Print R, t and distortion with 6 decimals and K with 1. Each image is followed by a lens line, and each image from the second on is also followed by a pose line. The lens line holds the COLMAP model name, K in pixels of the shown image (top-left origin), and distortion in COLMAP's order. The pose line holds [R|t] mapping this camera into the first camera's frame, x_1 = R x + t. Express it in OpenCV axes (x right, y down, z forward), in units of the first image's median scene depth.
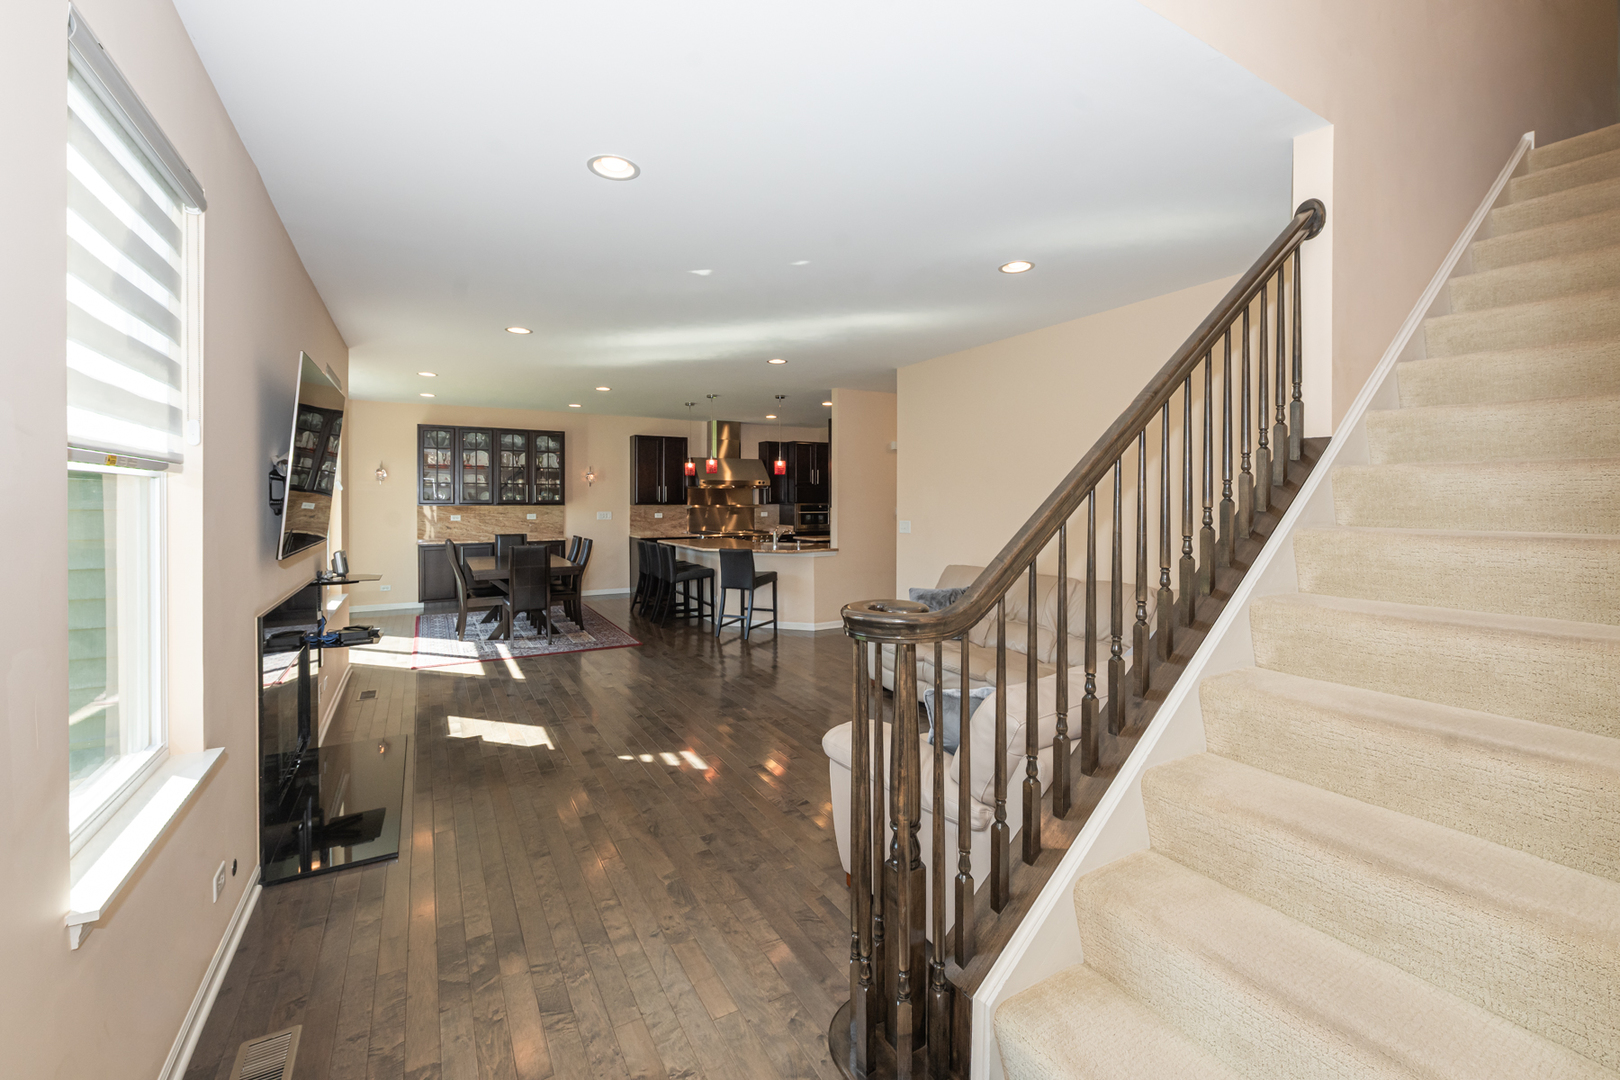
lens RADIAL K [[669.4, 0, 827.6], [0, 669.4, 507.7], [0, 0, 1]] dist [0.014055, 0.000214]
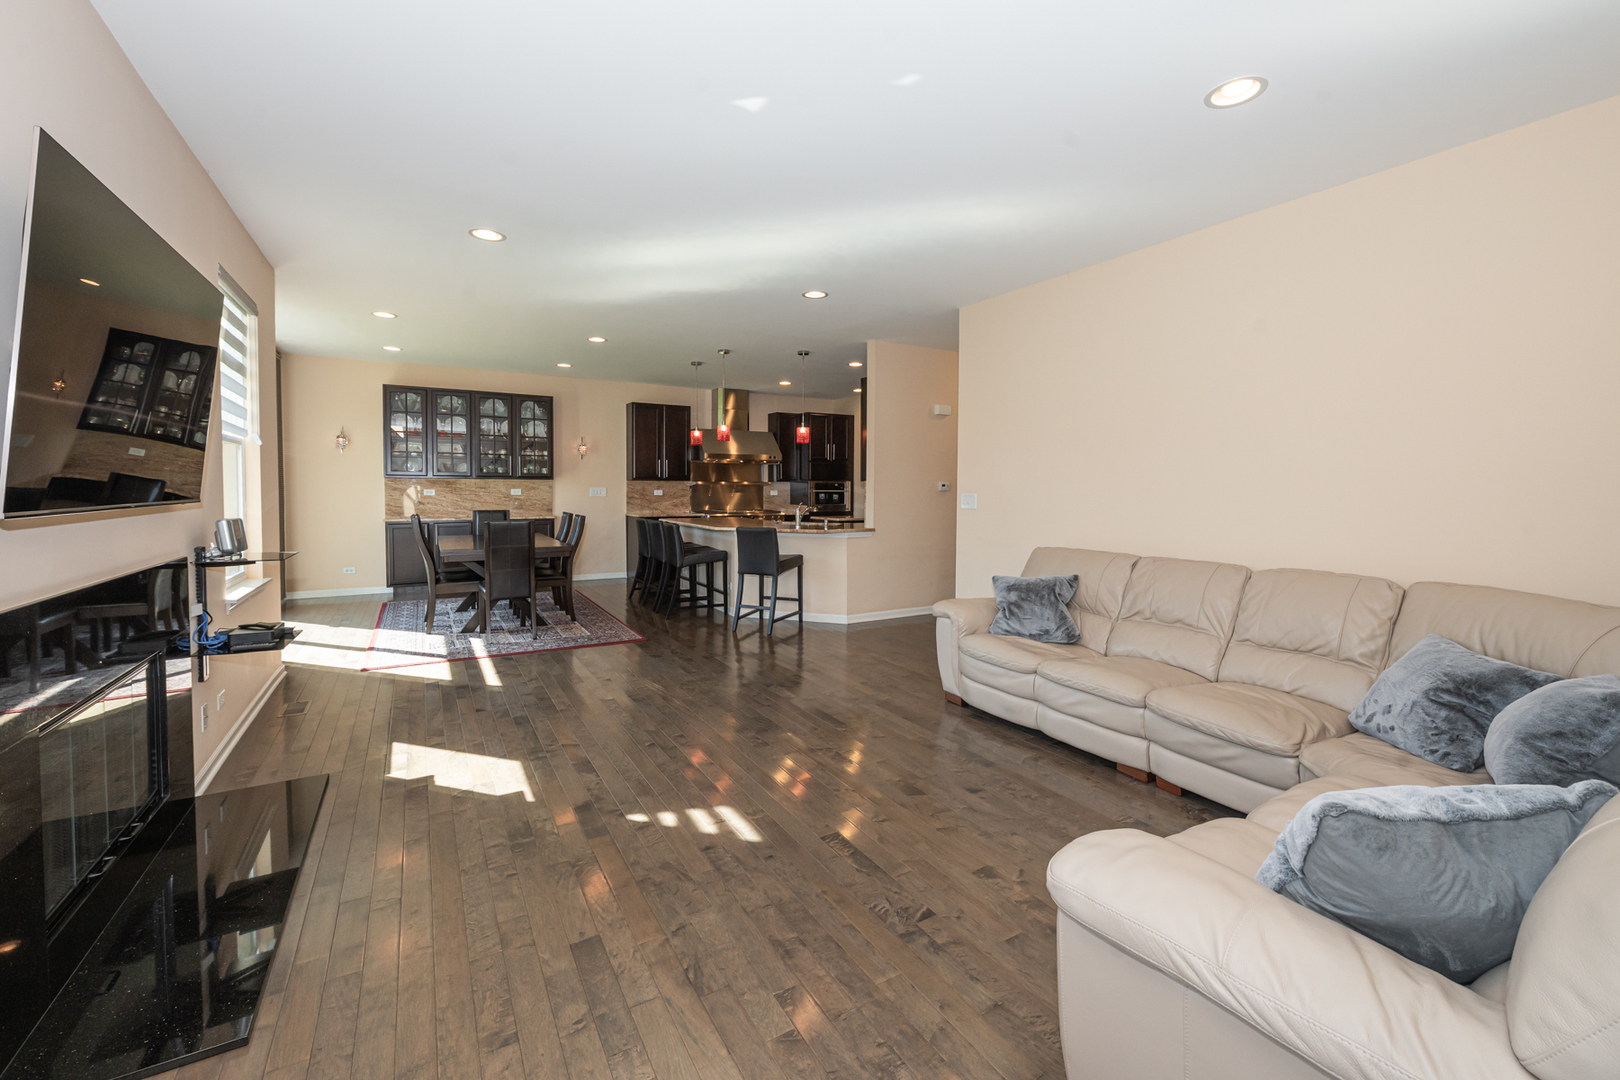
lens RADIAL K [[669.4, 0, 832.4], [0, 669.4, 516.5], [0, 0, 1]] dist [0.014055, 0.000214]
pose [[0.999803, 0.008153, 0.018081, -0.050021], [-0.008779, 0.999355, 0.034824, 0.015476], [-0.017786, -0.034976, 0.999230, 0.137447]]
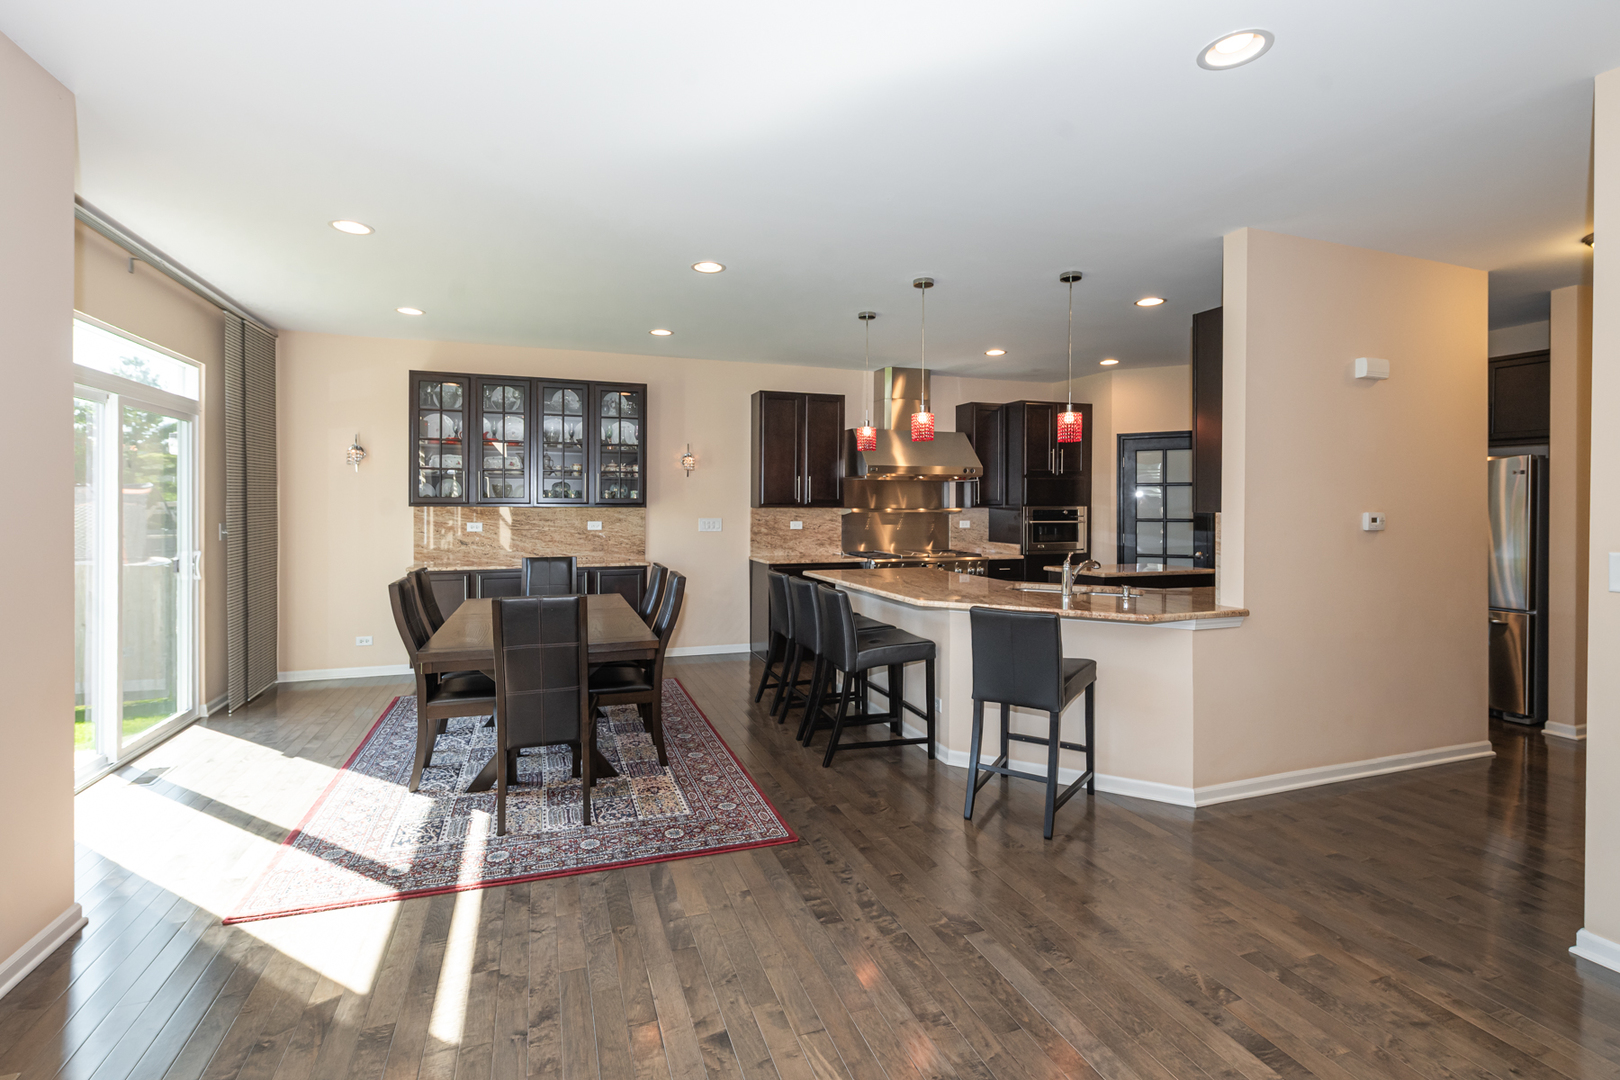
lens RADIAL K [[792.0, 0, 868.0], [0, 792.0, 524.2], [0, 0, 1]] dist [0.004222, 0.000291]
pose [[0.992073, 0.007259, -0.125455, -0.146826], [-0.005872, 0.999918, 0.011418, 0.003328], [0.125528, -0.010591, 0.992034, 0.446606]]
